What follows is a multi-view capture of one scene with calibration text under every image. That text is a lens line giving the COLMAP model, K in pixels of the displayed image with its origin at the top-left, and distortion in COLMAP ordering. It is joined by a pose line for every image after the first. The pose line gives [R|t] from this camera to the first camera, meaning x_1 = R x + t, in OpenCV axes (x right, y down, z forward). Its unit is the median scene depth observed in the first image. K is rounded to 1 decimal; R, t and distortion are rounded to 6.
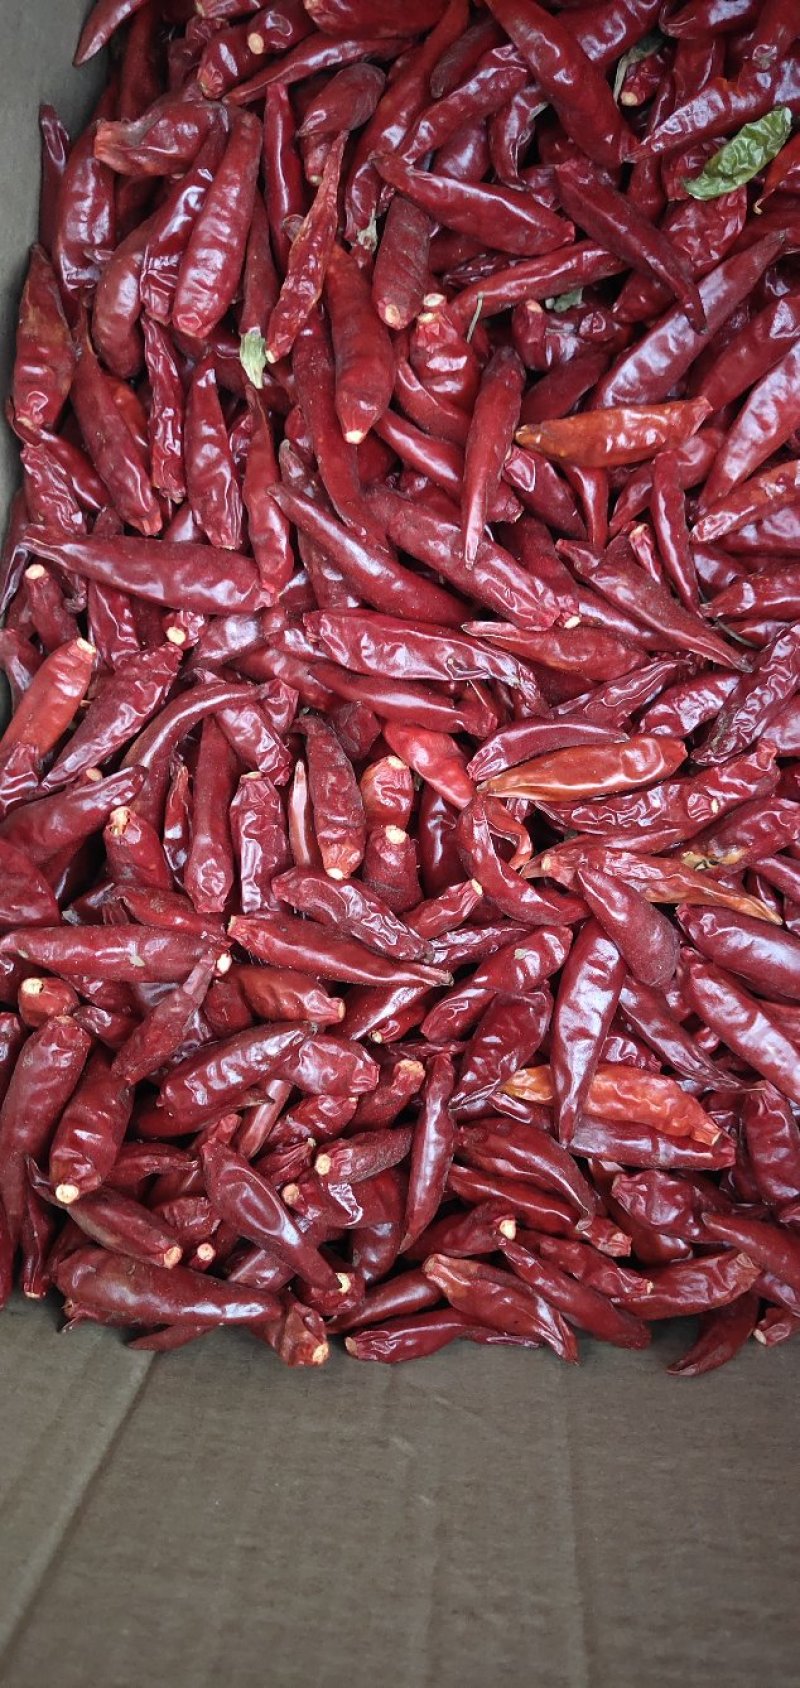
lens RADIAL K [[1474.9, 0, 397.9], [0, 1474.9, 786.1], [0, 0, 1]] dist [0.000922, 0.109169]
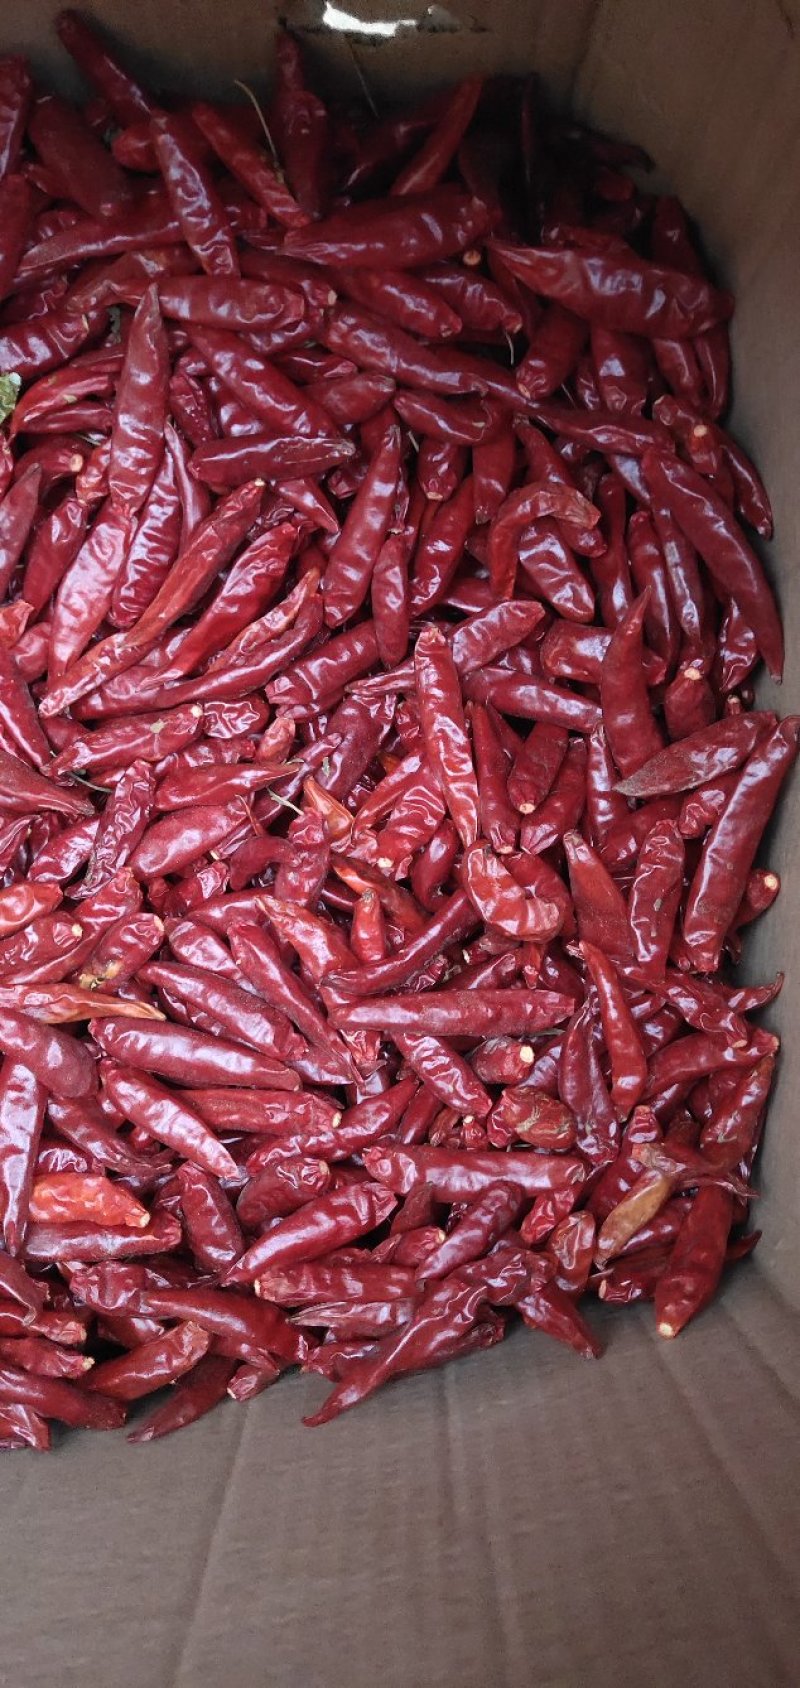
lens RADIAL K [[1474.9, 0, 397.9], [0, 1474.9, 786.1], [0, 0, 1]] dist [0.000922, 0.109169]
pose [[0.979737, -0.195970, 0.041373, 0.429098], [0.199912, 0.969477, -0.141948, 0.117067], [-0.012293, 0.147343, 0.989009, -0.177761]]
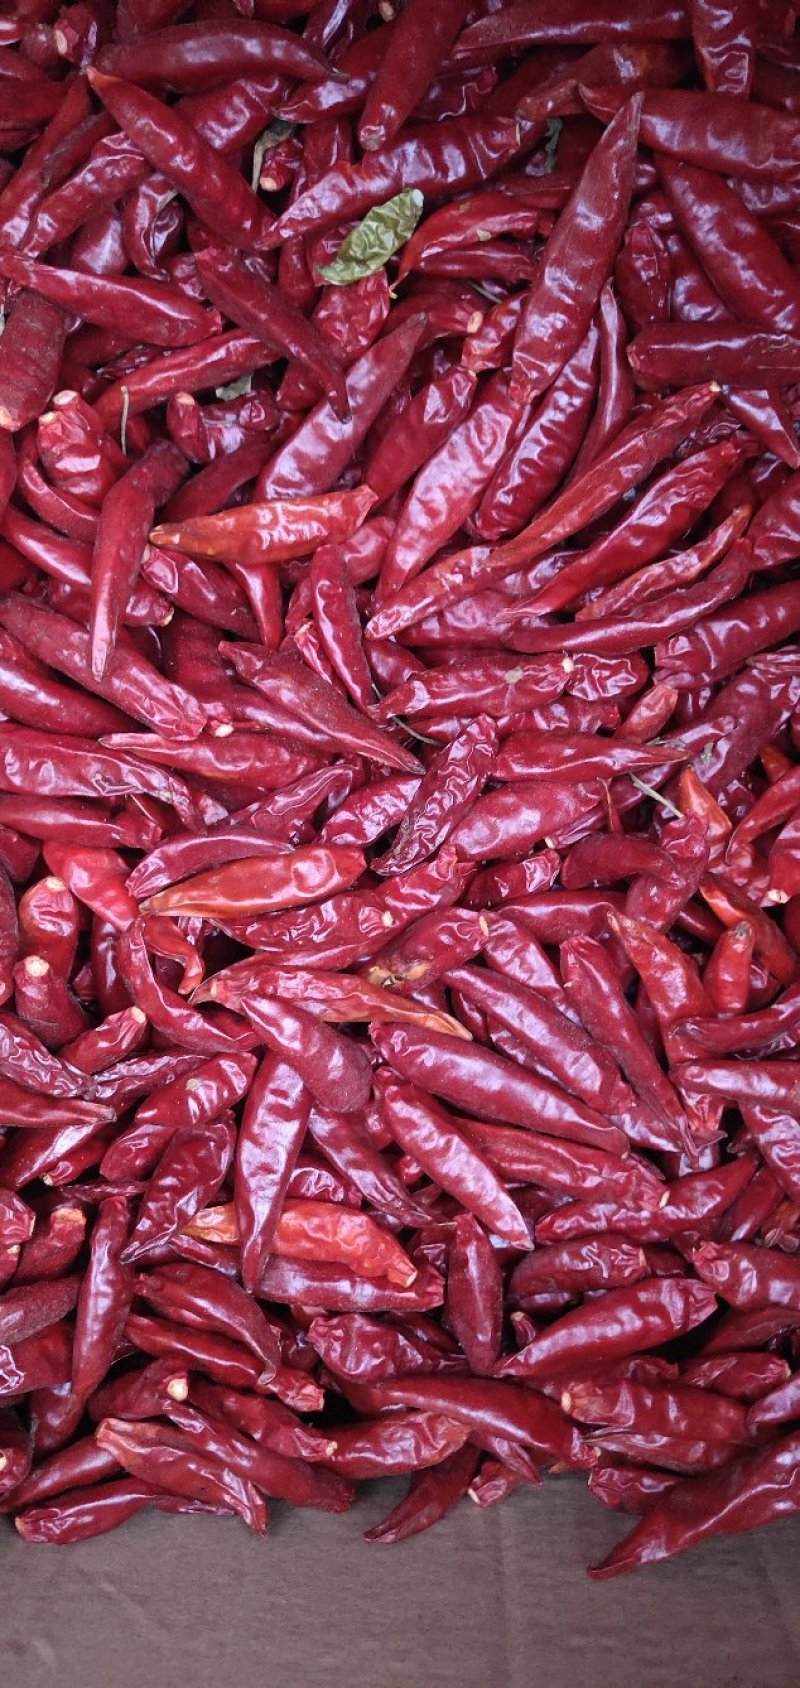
lens RADIAL K [[1483.1, 0, 401.4], [0, 1483.1, 785.0], [0, 0, 1]] dist [-0.043261, 0.255505]
pose [[0.999360, -0.035699, -0.002230, 0.224284], [0.035582, 0.998564, -0.040044, -0.033565], [0.003656, 0.039939, 0.999195, 0.058497]]
